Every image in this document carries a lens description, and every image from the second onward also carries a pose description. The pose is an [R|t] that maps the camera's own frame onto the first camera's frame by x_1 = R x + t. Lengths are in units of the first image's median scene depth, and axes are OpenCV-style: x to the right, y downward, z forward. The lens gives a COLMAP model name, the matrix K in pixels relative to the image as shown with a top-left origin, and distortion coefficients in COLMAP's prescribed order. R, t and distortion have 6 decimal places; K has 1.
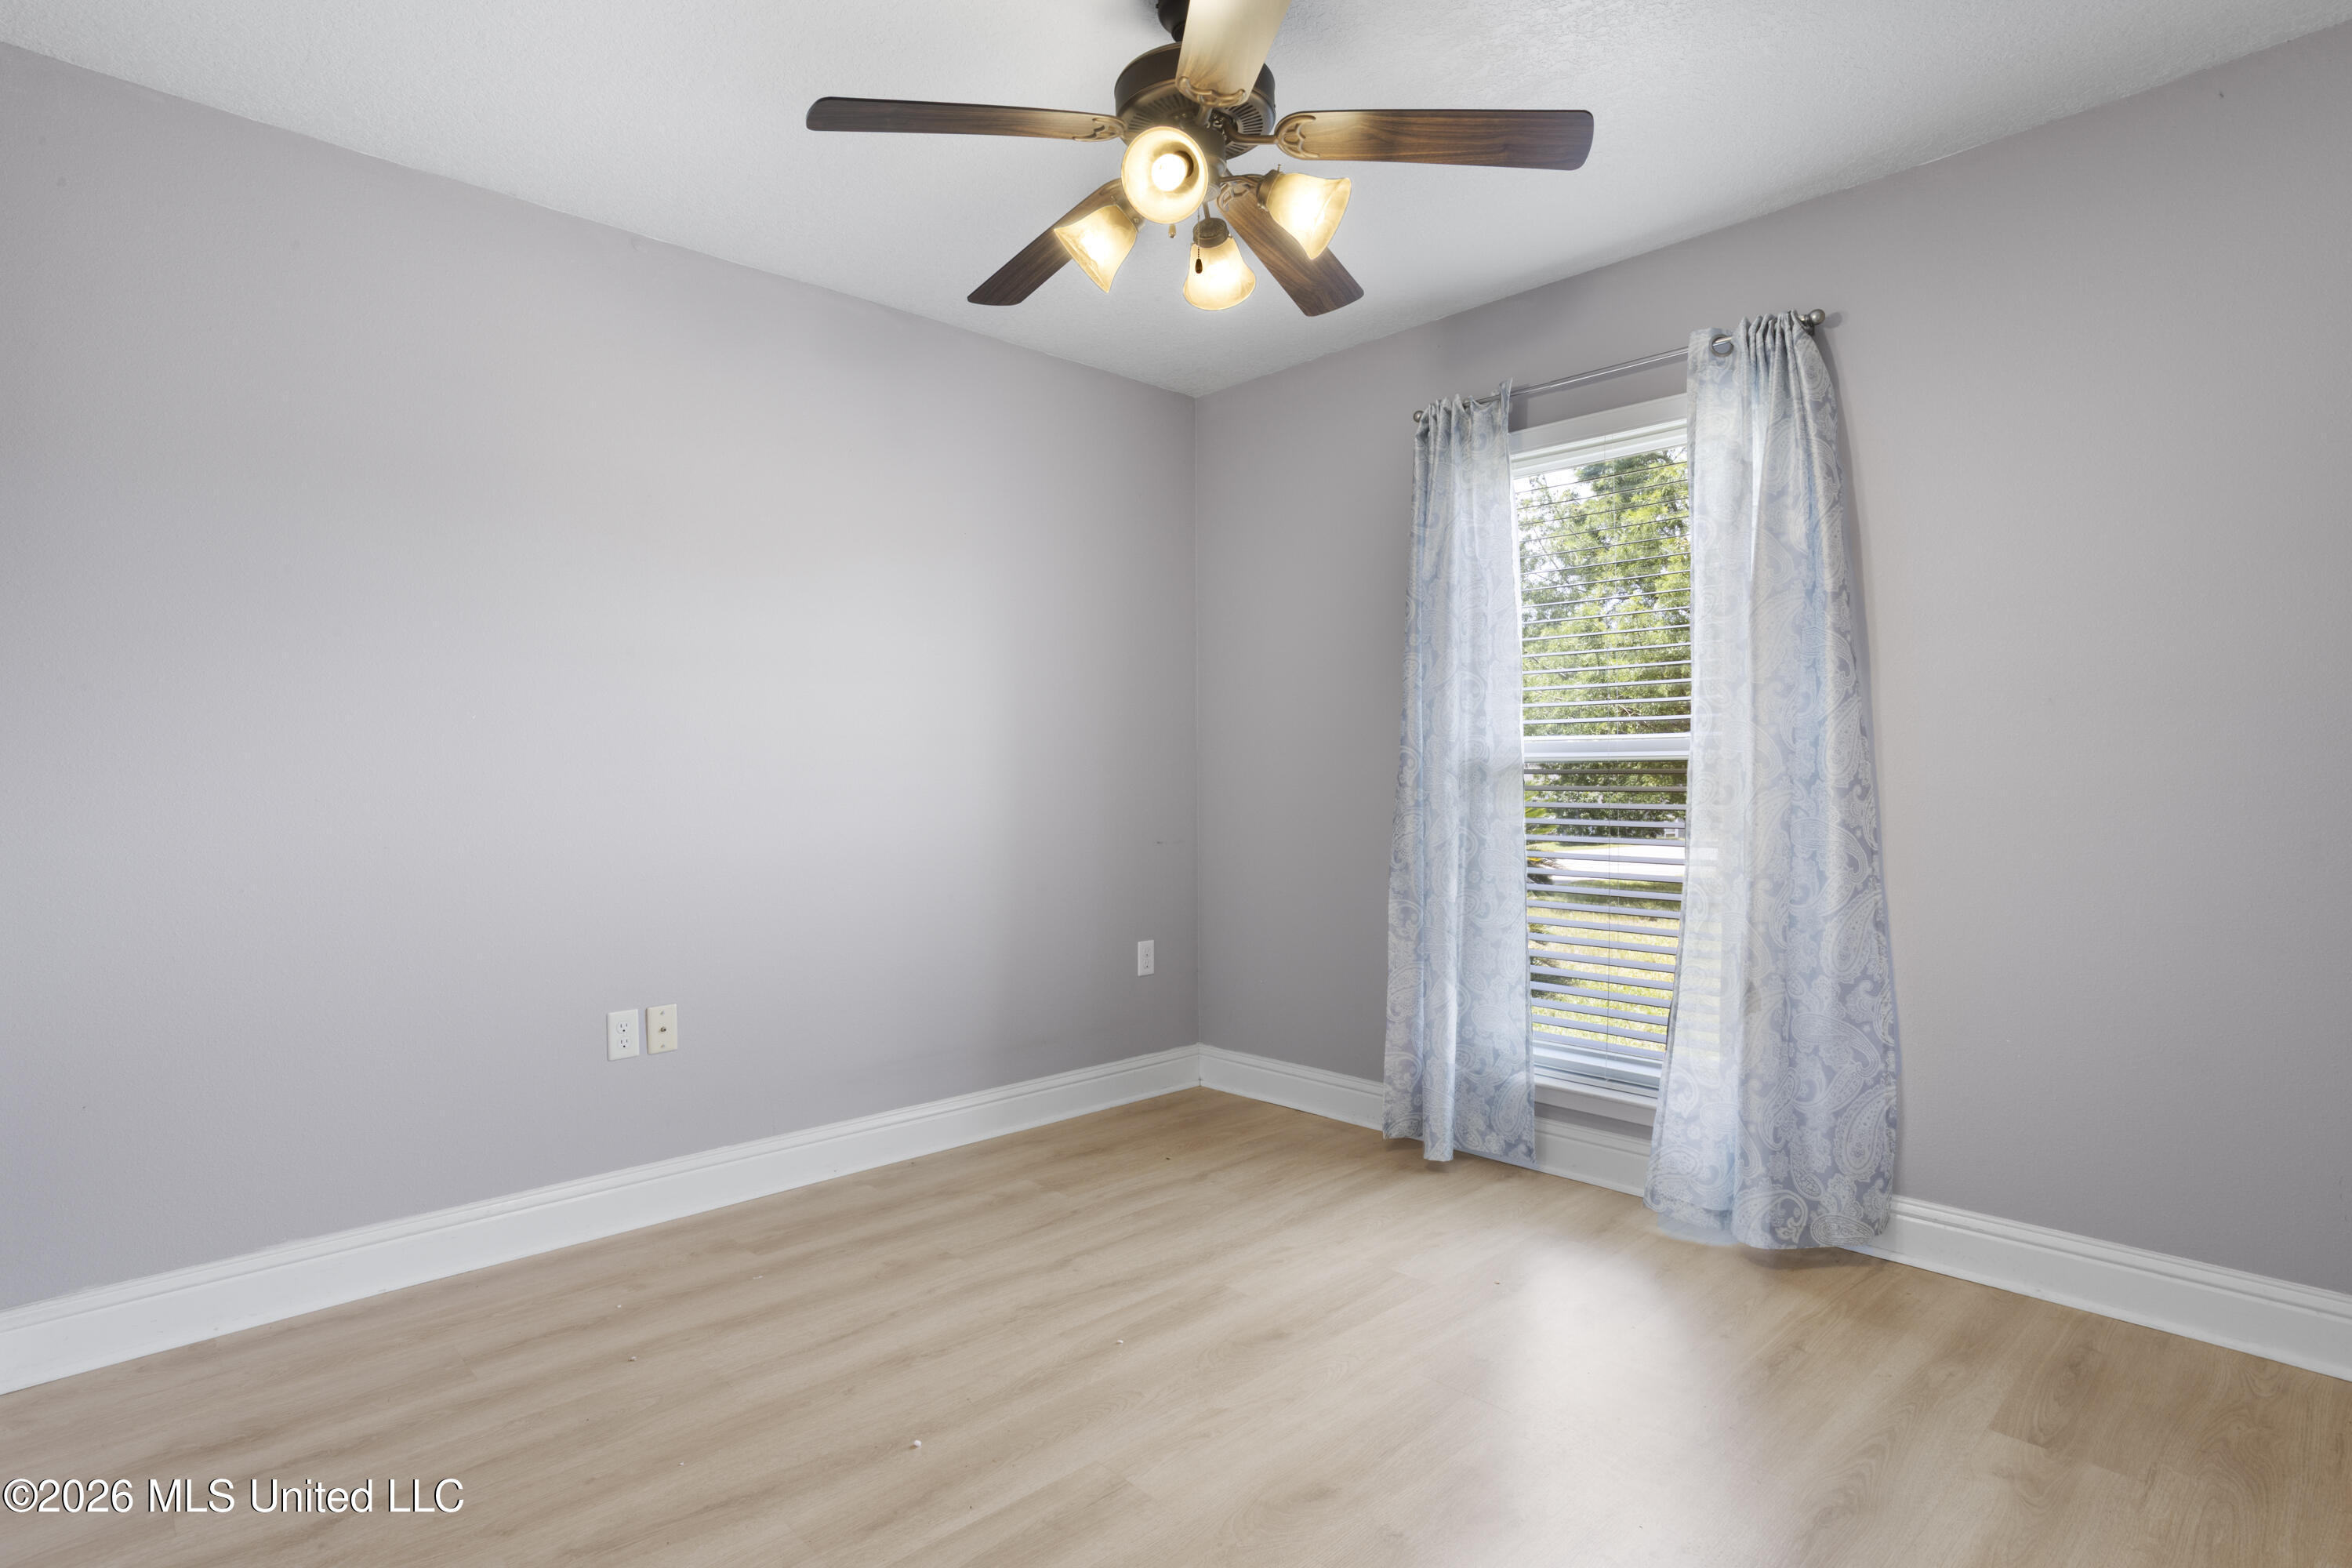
lens RADIAL K [[1198.5, 0, 1175.3], [0, 1198.5, 784.4], [0, 0, 1]] dist [-0.016579, 0.001641]
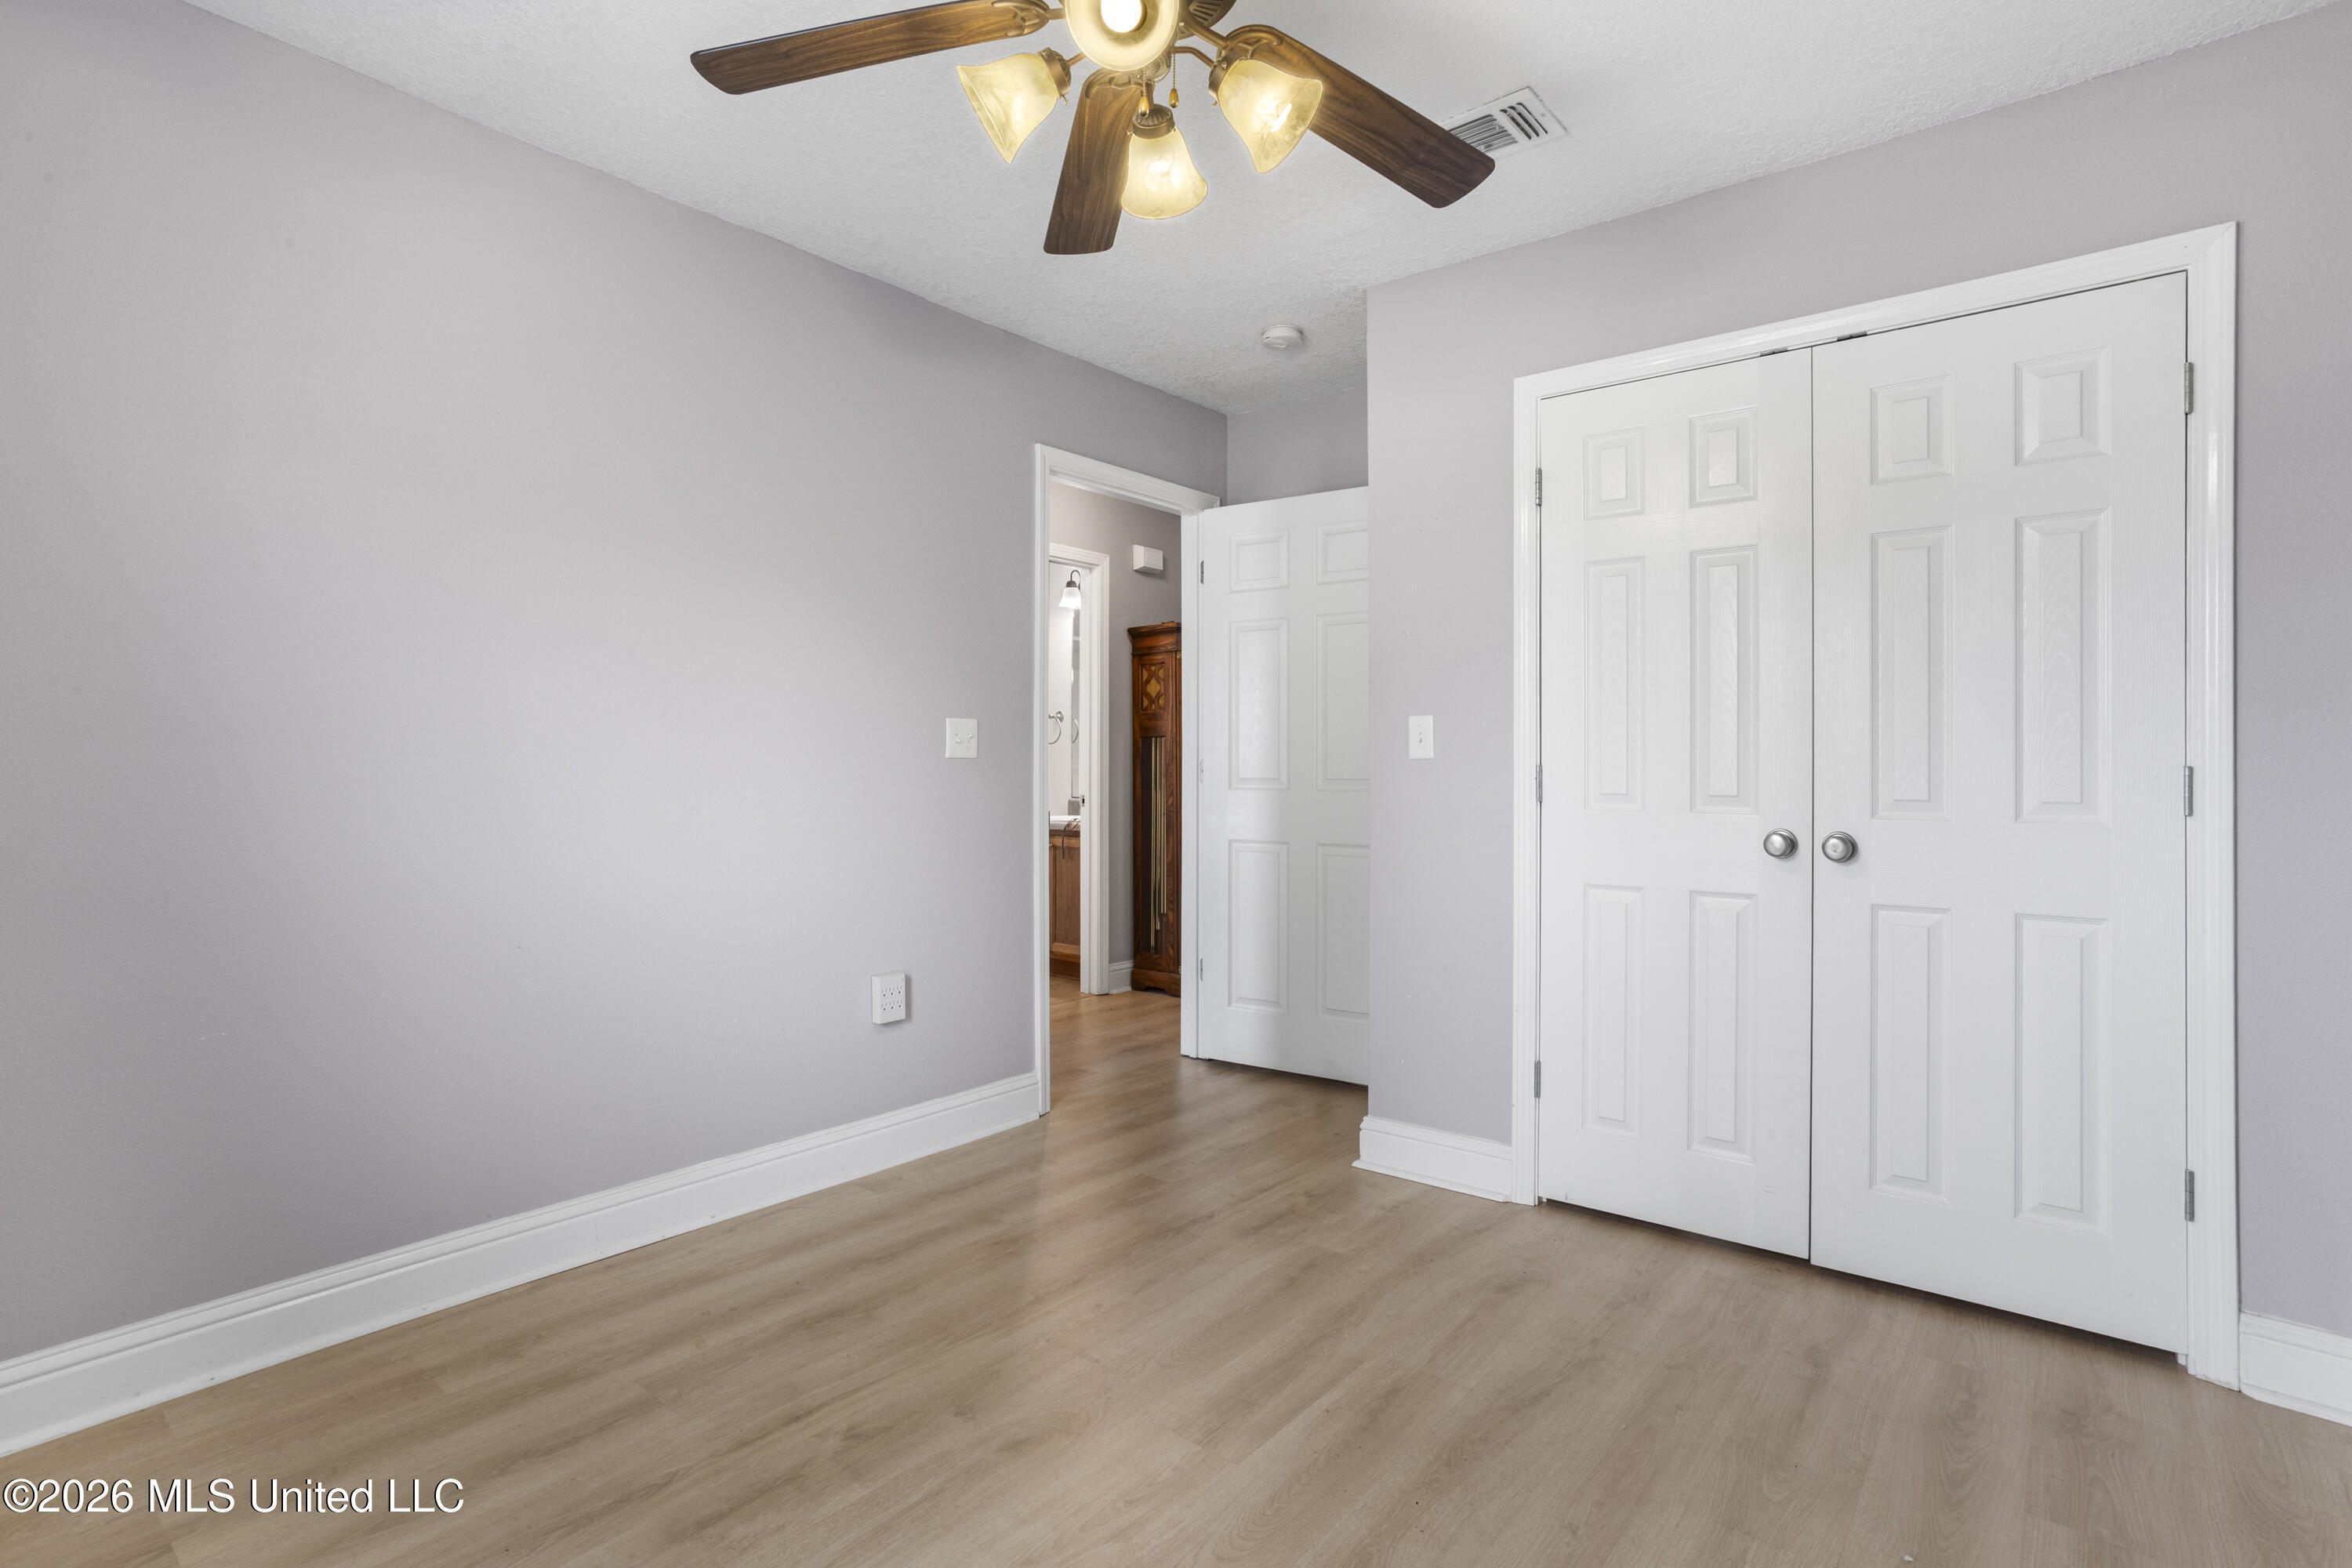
lens RADIAL K [[1131.3, 0, 1176.8], [0, 1131.3, 777.3], [0, 0, 1]] dist [-0.016463, 0.002822]
pose [[-0.992965, 0.000245, -0.118412, 0.092298], [-0.000761, 0.999964, 0.008448, -0.010751], [0.118410, 0.008478, -0.992929, 1.882480]]
